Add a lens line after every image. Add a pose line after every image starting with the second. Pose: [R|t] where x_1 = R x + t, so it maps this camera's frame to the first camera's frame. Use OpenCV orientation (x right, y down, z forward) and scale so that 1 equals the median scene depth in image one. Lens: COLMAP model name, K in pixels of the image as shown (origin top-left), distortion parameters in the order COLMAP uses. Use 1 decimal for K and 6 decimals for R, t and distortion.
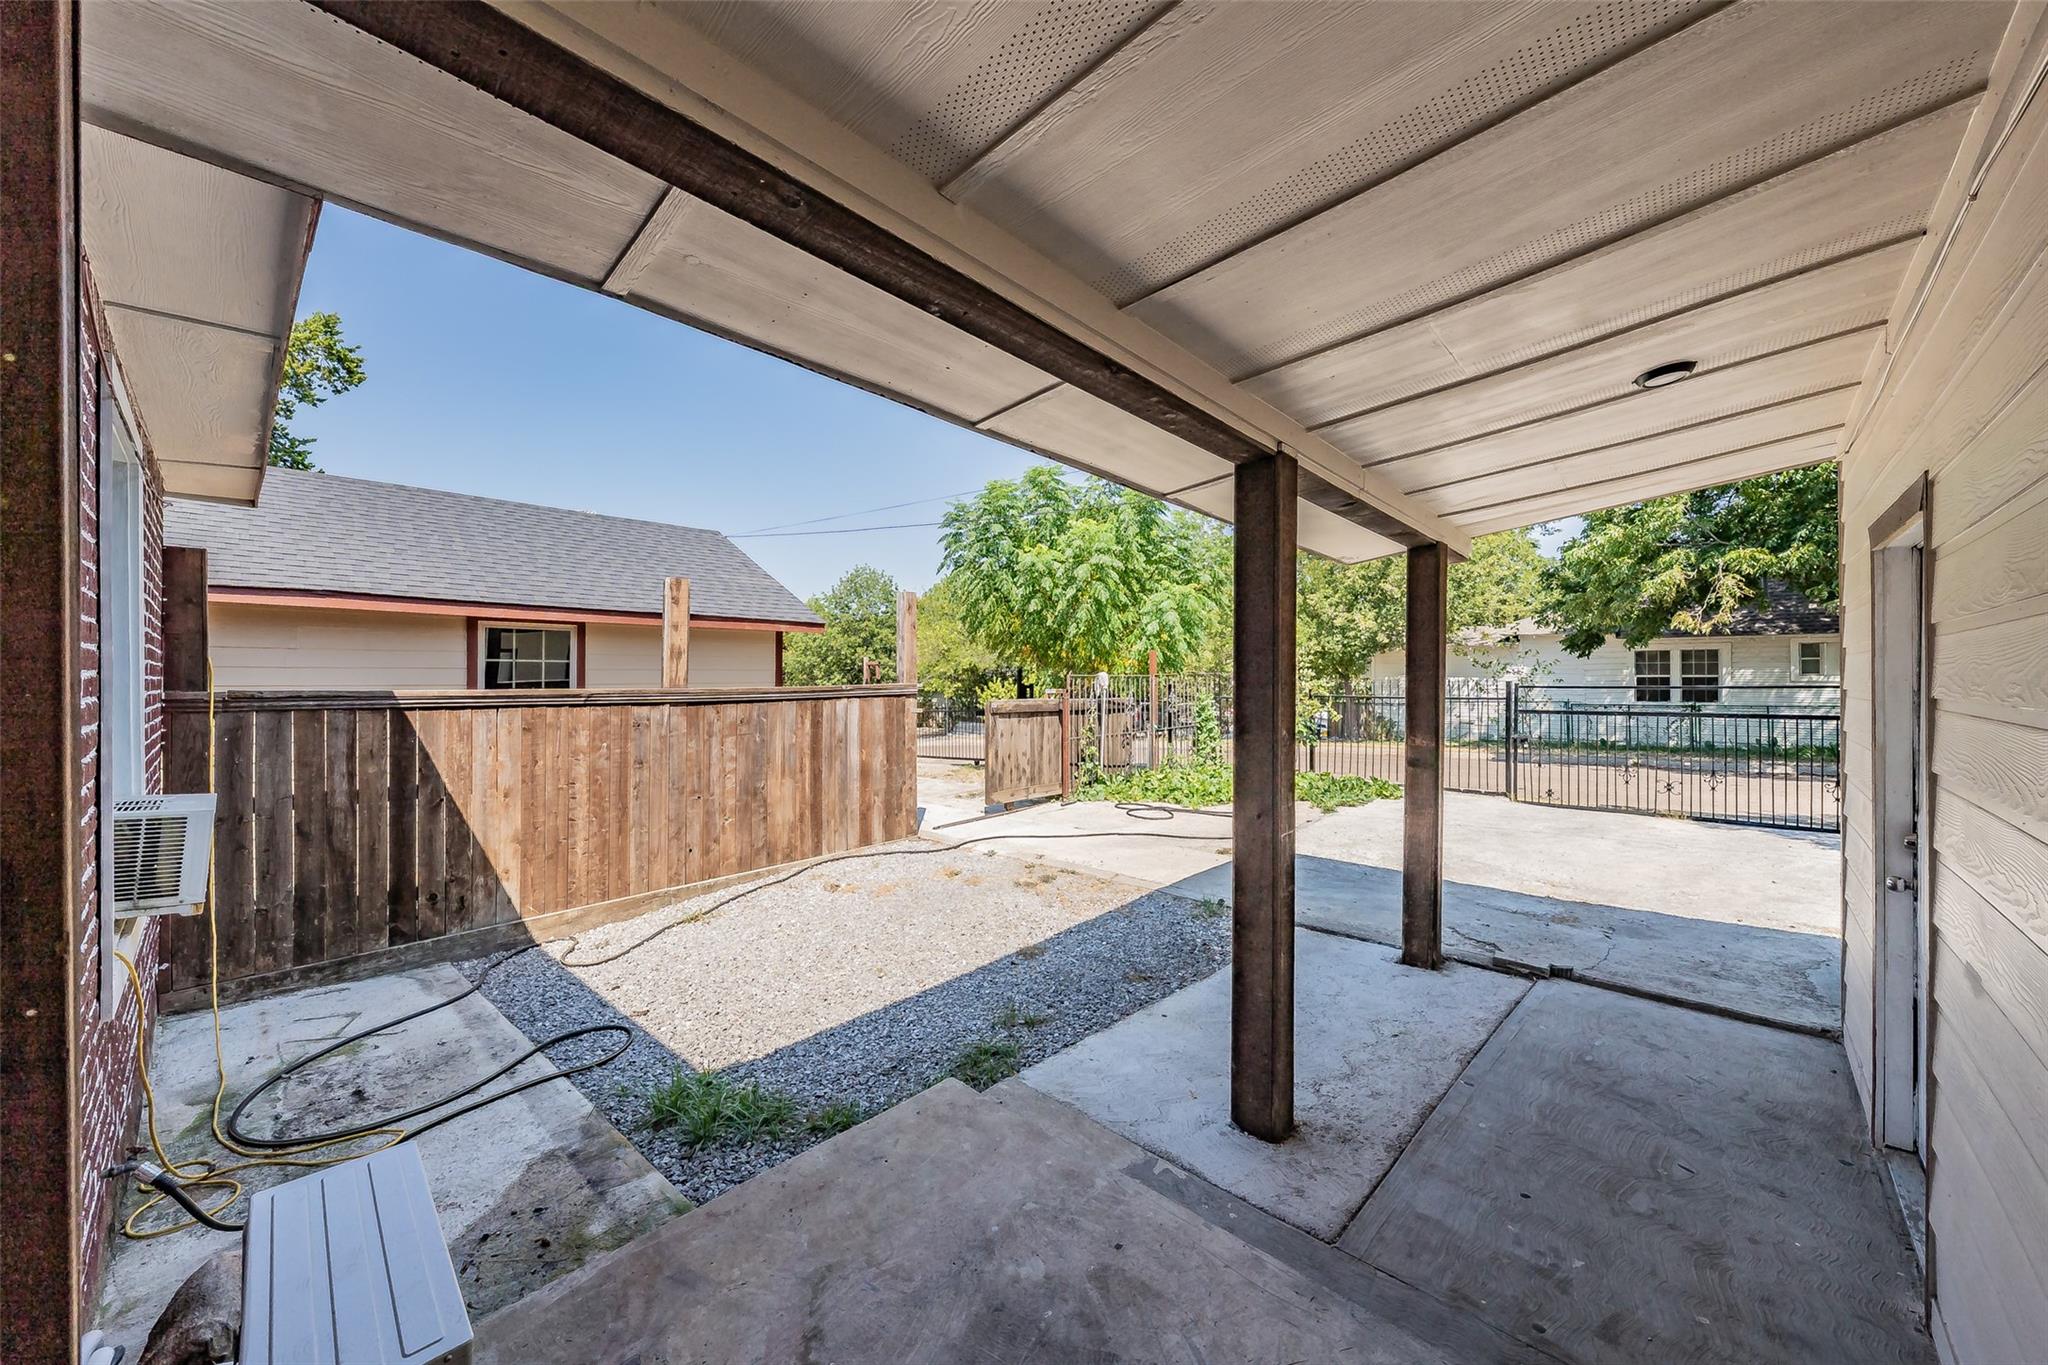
lens RADIAL K [[724.2, 0, 1030.8], [0, 724.2, 676.1], [0, 0, 1]] dist [-0.009790, -0.000009]
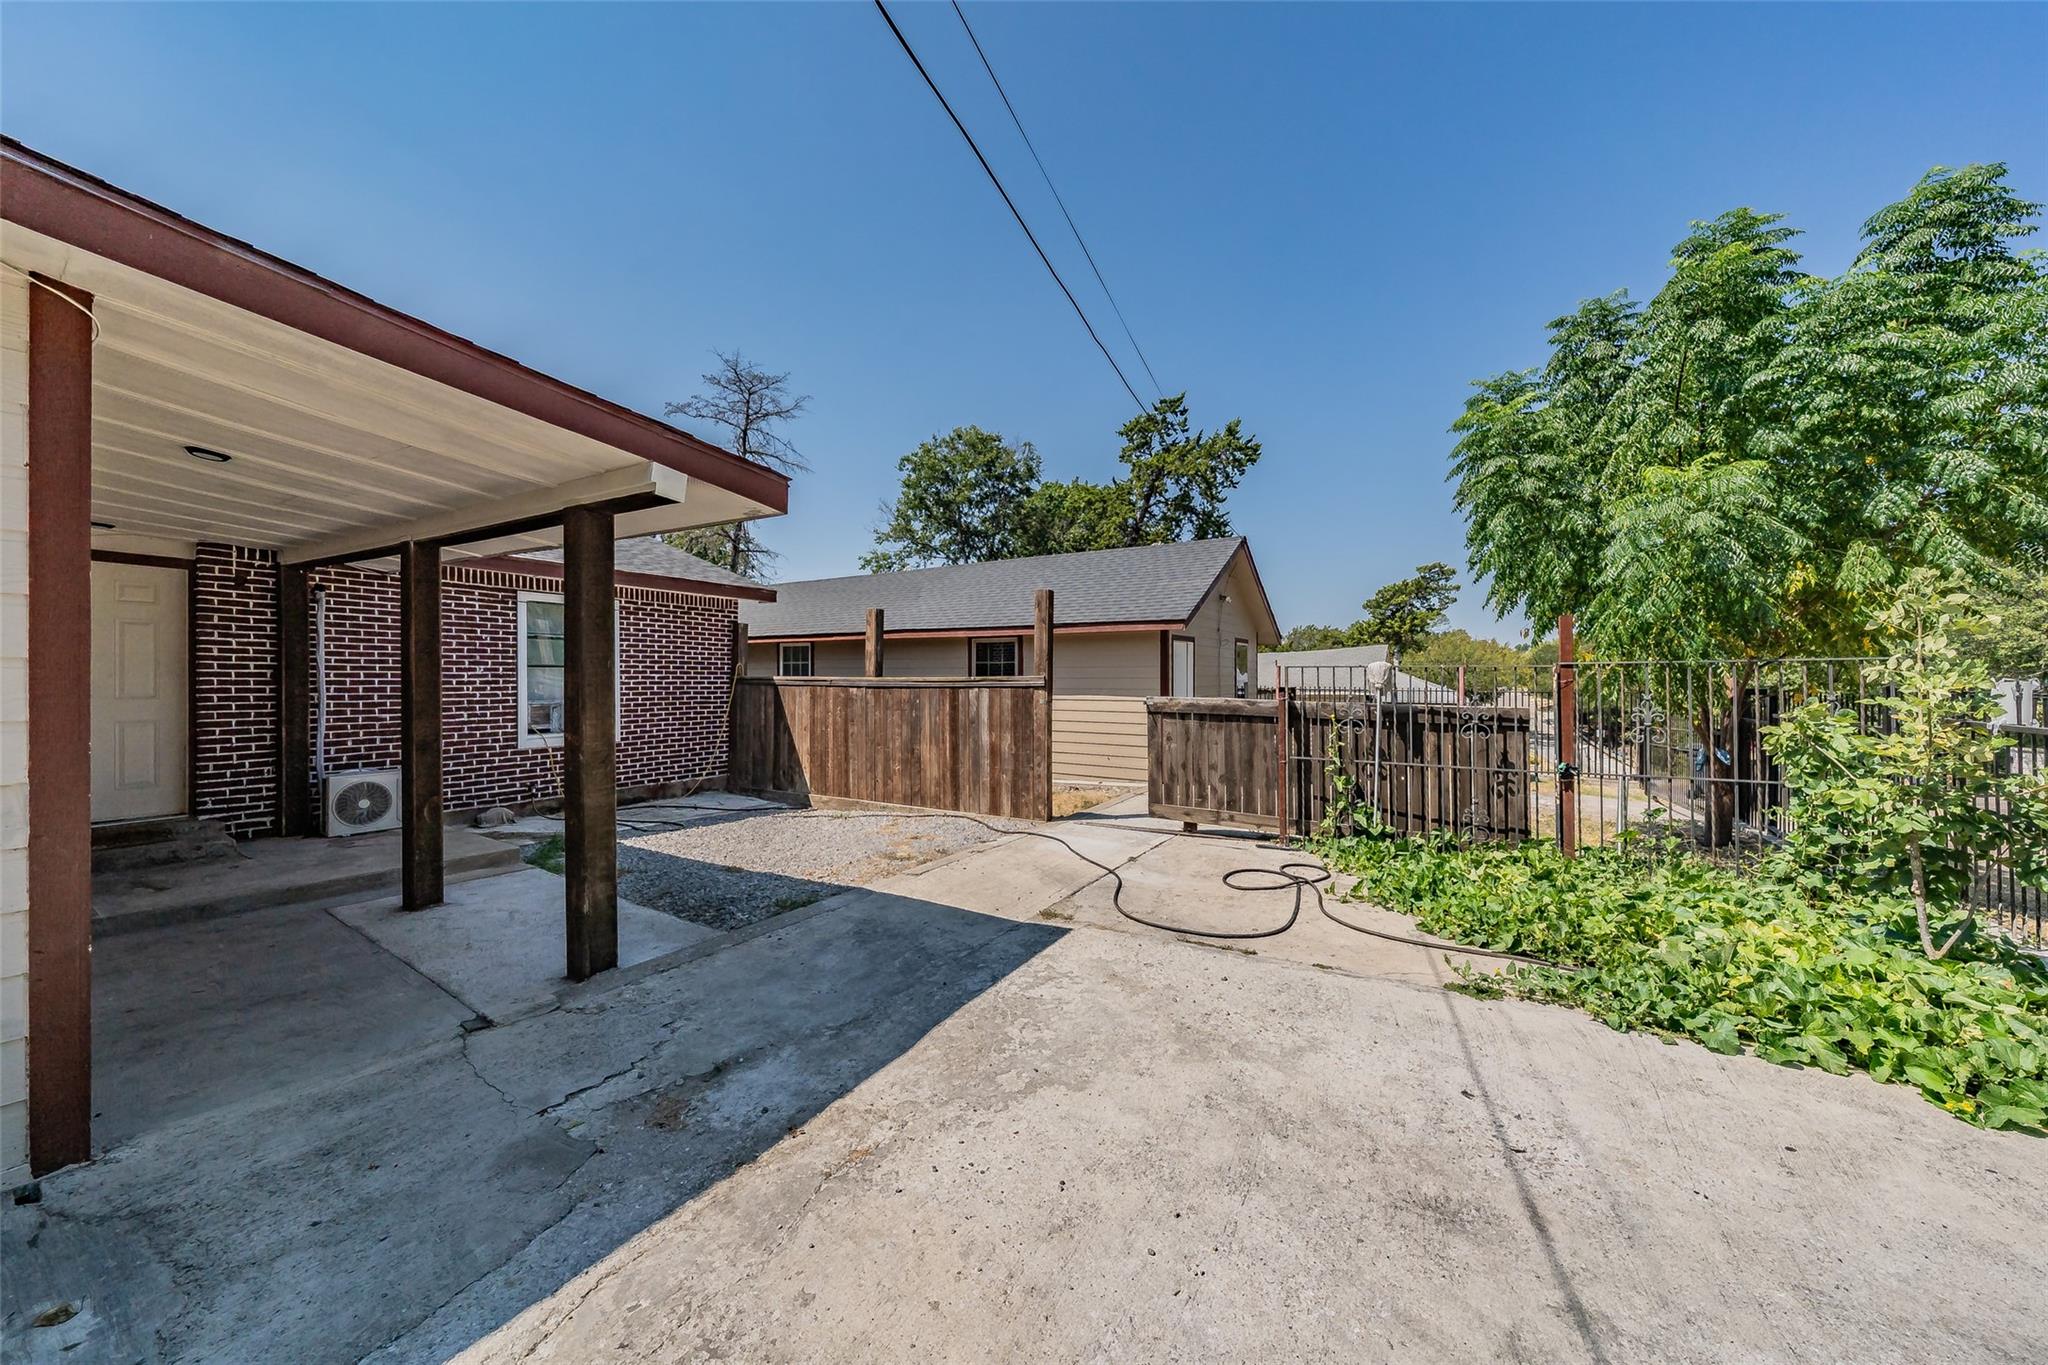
lens RADIAL K [[724.2, 0, 1030.8], [0, 724.2, 676.1], [0, 0, 1]] dist [-0.009790, -0.000009]
pose [[0.207950, -0.001815, -0.978138, 0.958816], [-0.004738, 0.999985, -0.002863, 0.013373], [0.978128, 0.005230, 0.207938, 0.837653]]
